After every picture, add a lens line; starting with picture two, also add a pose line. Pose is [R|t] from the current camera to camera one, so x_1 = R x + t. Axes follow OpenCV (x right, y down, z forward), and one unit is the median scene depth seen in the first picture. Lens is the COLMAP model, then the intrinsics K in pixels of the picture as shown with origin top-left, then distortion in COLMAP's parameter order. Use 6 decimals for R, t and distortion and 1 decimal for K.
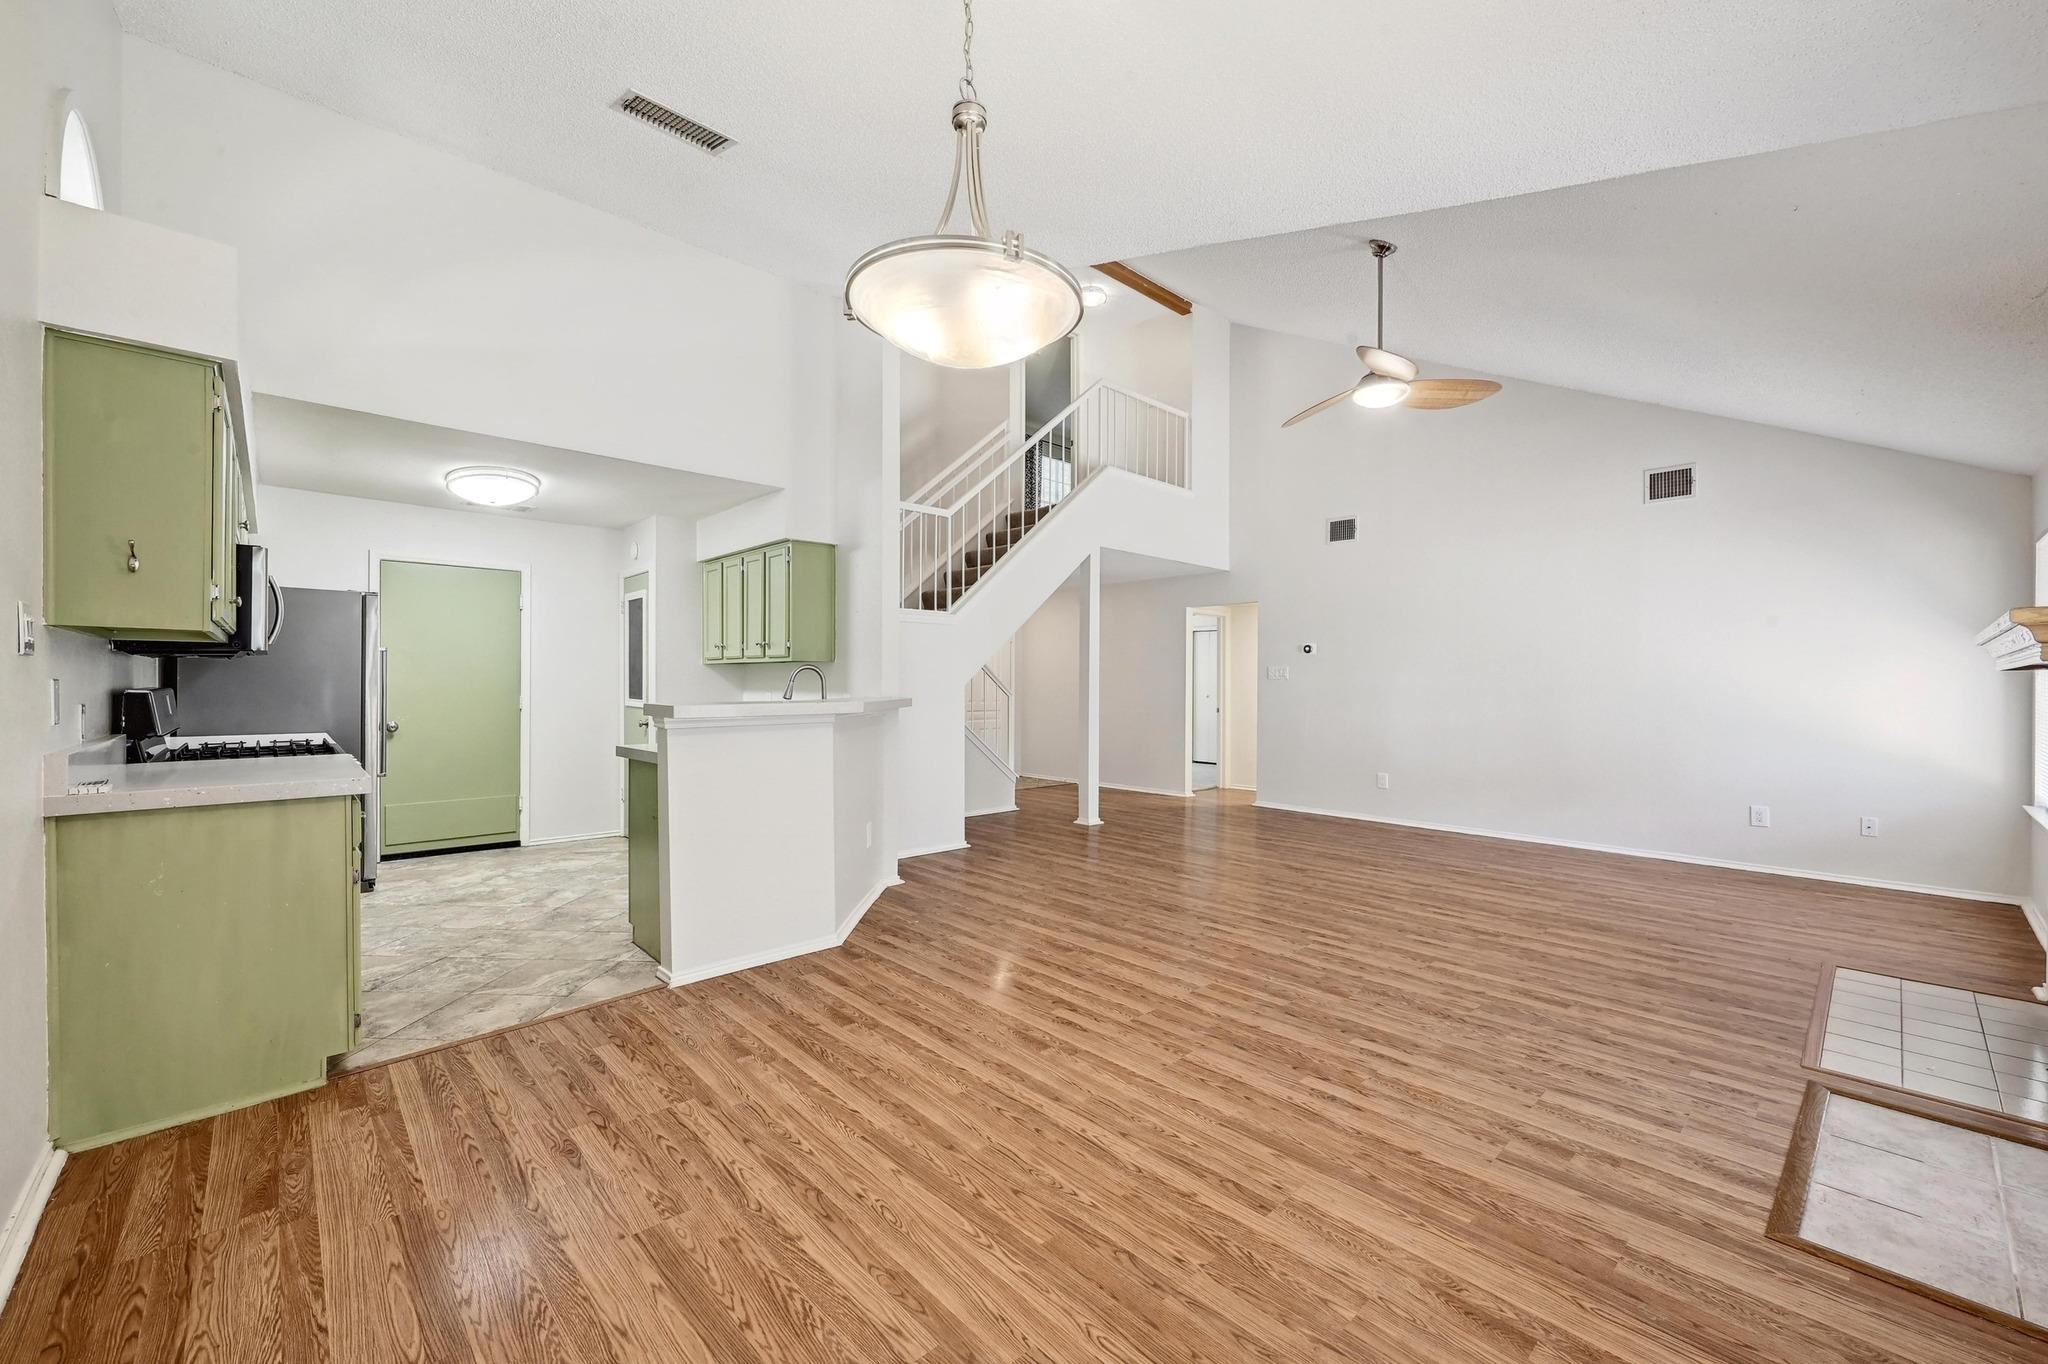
lens RADIAL K [[811.2, 0, 1011.9], [0, 811.2, 688.9], [0, 0, 1]] dist [-0.001388, 0.000285]
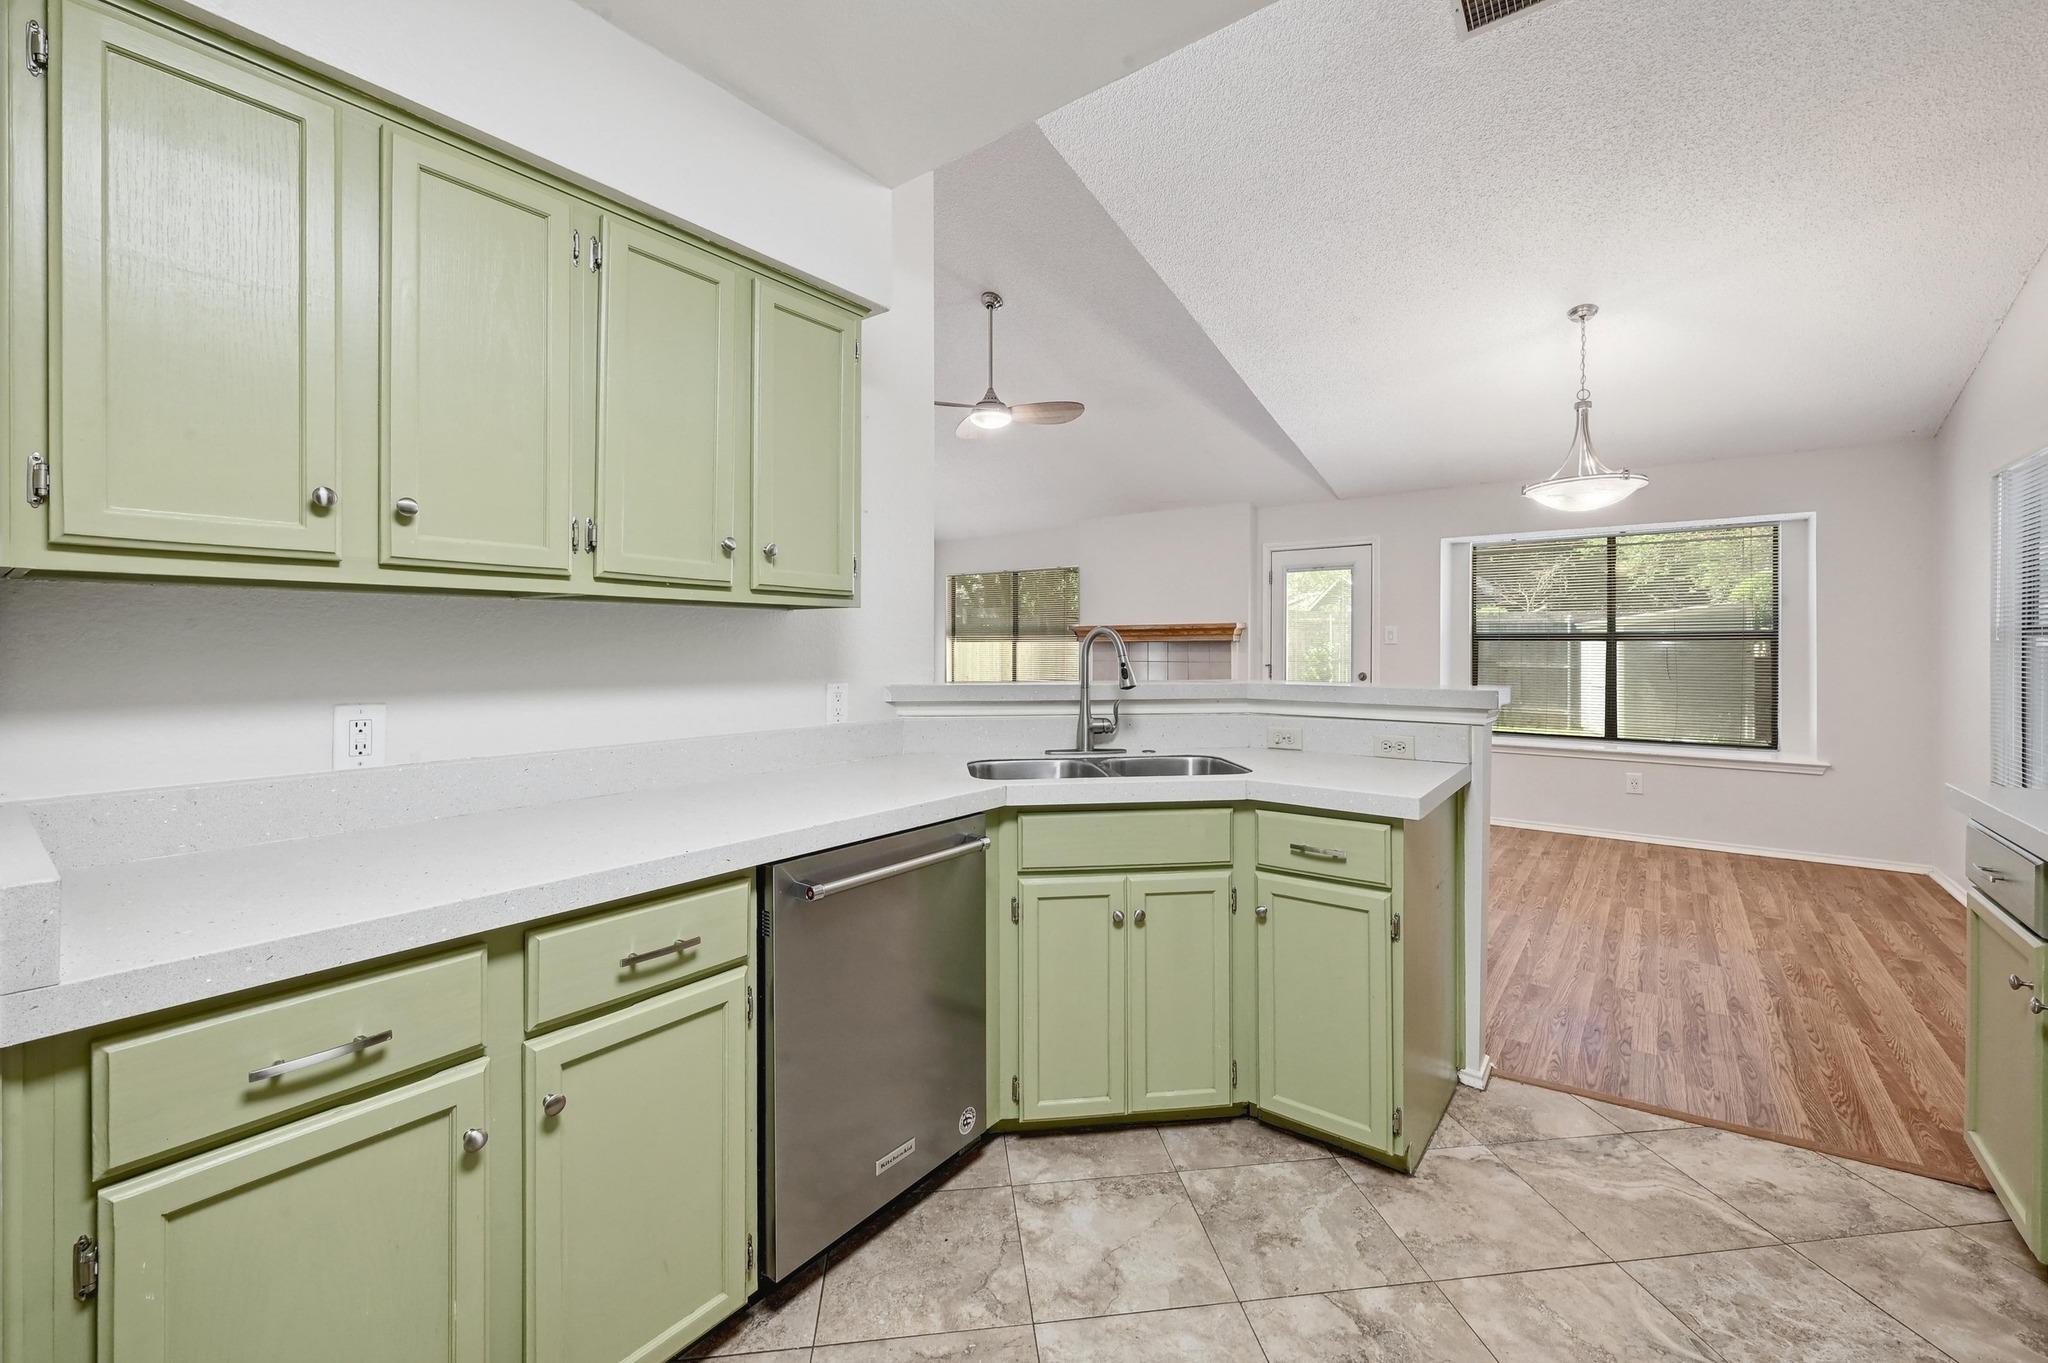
lens RADIAL K [[813.2, 0, 1049.6], [0, 813.2, 646.2], [0, 0, 1]] dist [-0.000444, 0.000181]
pose [[-0.181265, -0.004351, 0.983425, -1.082772], [0.006724, 0.999961, 0.005664, -0.026833], [-0.983411, 0.007639, -0.181229, 1.535331]]
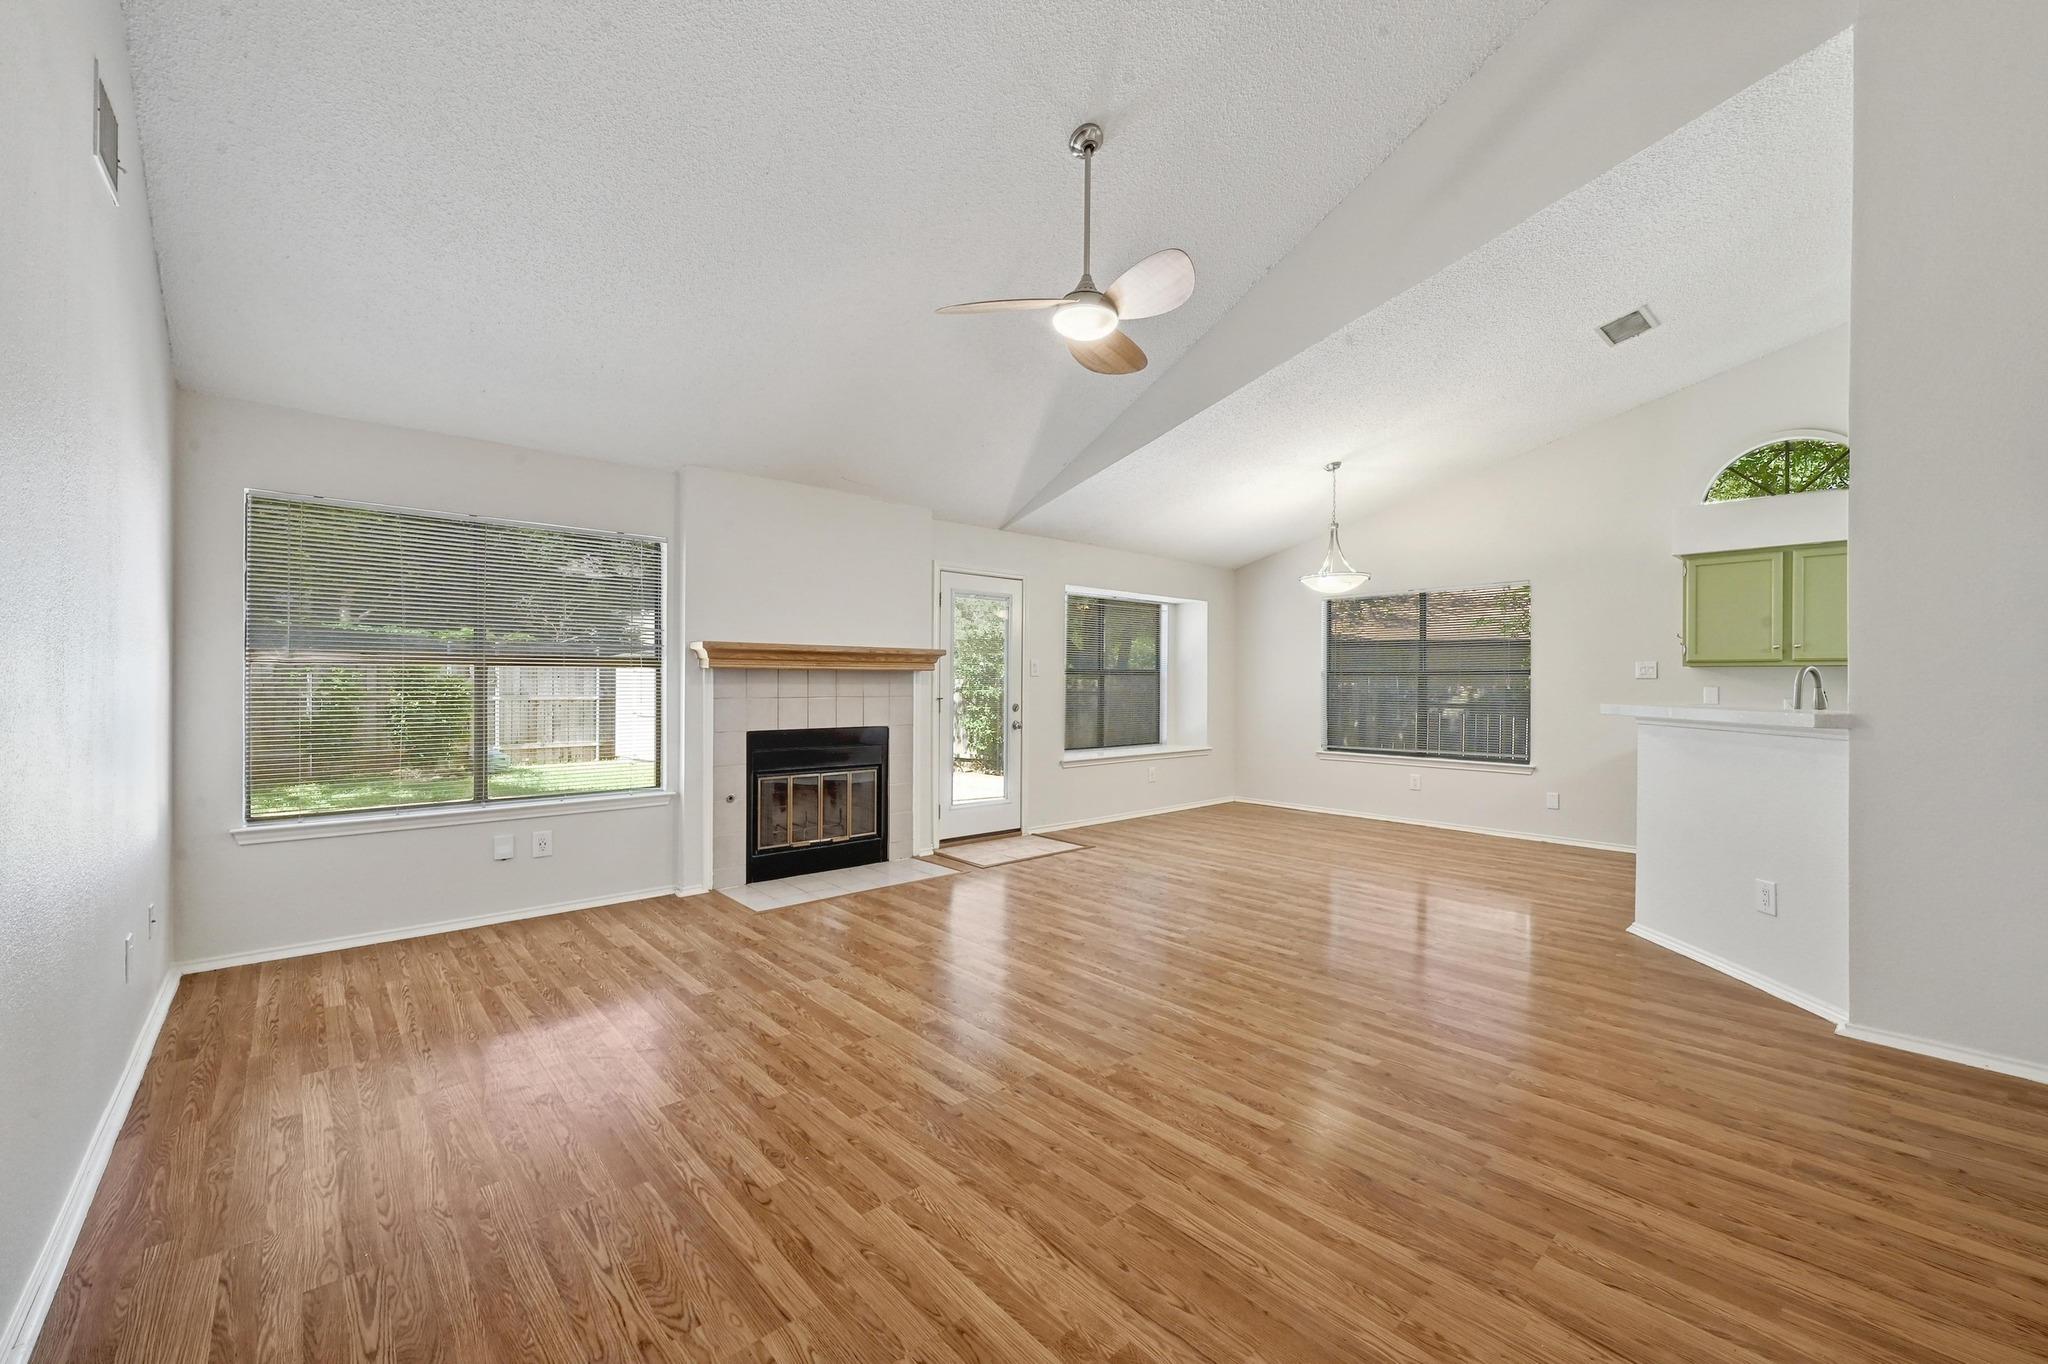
lens RADIAL K [[811.2, 0, 1006.5], [0, 811.2, 680.0], [0, 0, 1]] dist [-0.001388, 0.000285]
pose [[-0.999701, -0.010540, 0.022065, 0.688815], [-0.010407, 0.999927, 0.006150, -0.017251], [-0.022128, 0.005919, -0.999738, 2.436417]]
